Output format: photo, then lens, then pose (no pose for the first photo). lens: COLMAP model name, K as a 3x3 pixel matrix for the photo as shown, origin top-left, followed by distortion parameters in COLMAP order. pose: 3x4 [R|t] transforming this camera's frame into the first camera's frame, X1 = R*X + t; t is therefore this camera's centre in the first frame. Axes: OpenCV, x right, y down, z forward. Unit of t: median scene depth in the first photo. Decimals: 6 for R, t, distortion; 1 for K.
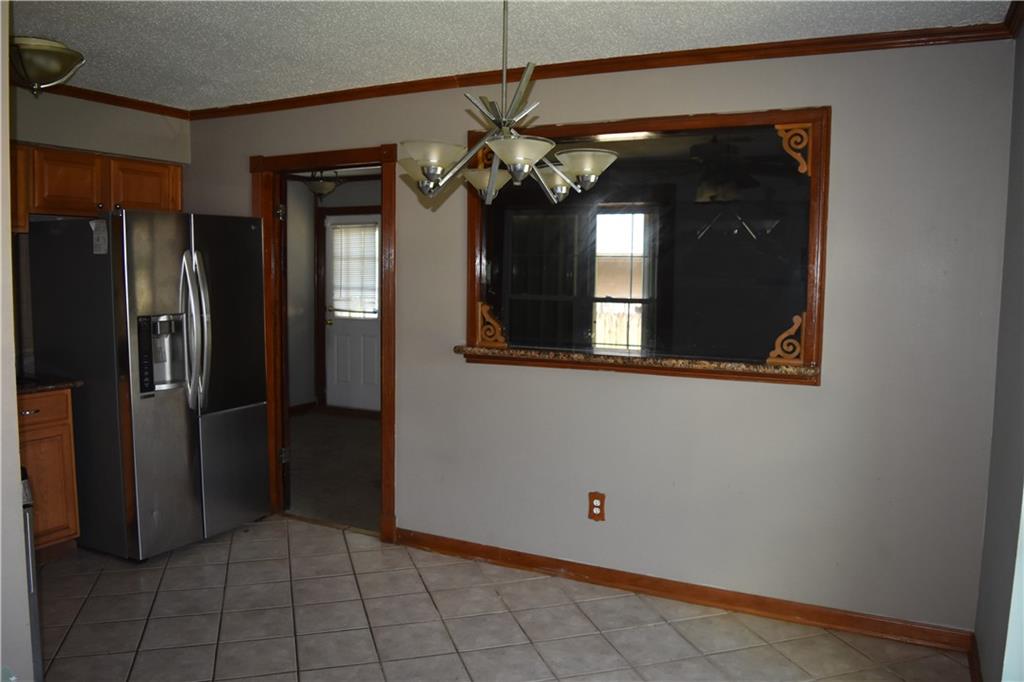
lens RADIAL K [[794.0, 0, 513.3], [0, 794.0, 340.2], [0, 0, 1]] dist [-0.090024, 0.004168]
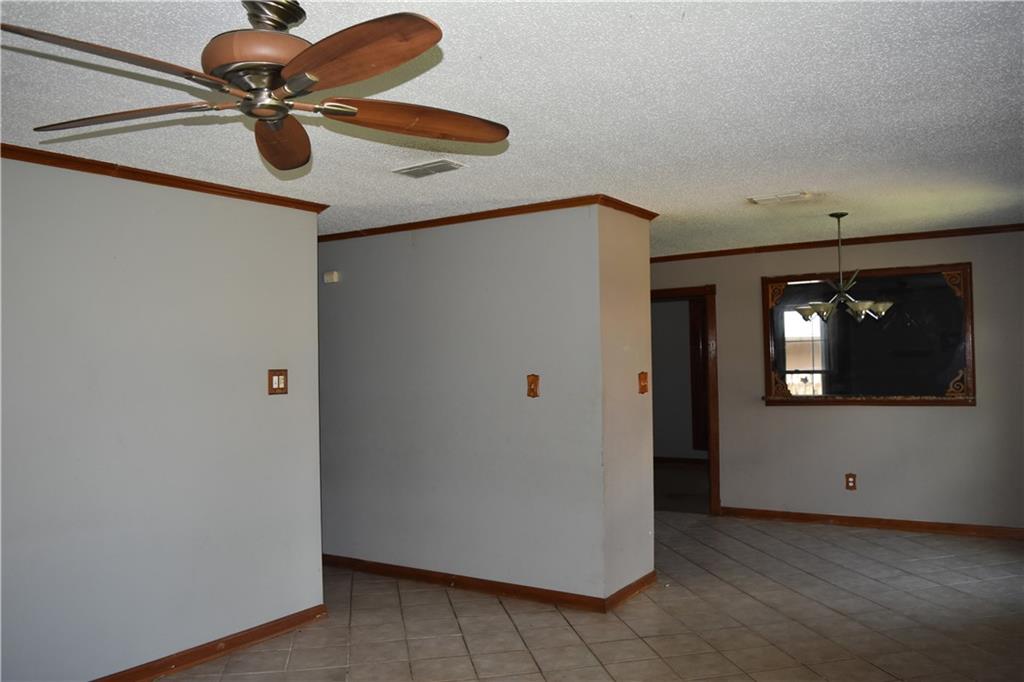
lens RADIAL K [[794.0, 0, 510.5], [0, 794.0, 343.2], [0, 0, 1]] dist [-0.090024, 0.004168]
pose [[0.992704, -0.039261, -0.114009, -0.448478], [0.027172, 0.994025, -0.105715, 0.063597], [0.117478, 0.101845, 0.987839, -0.868129]]
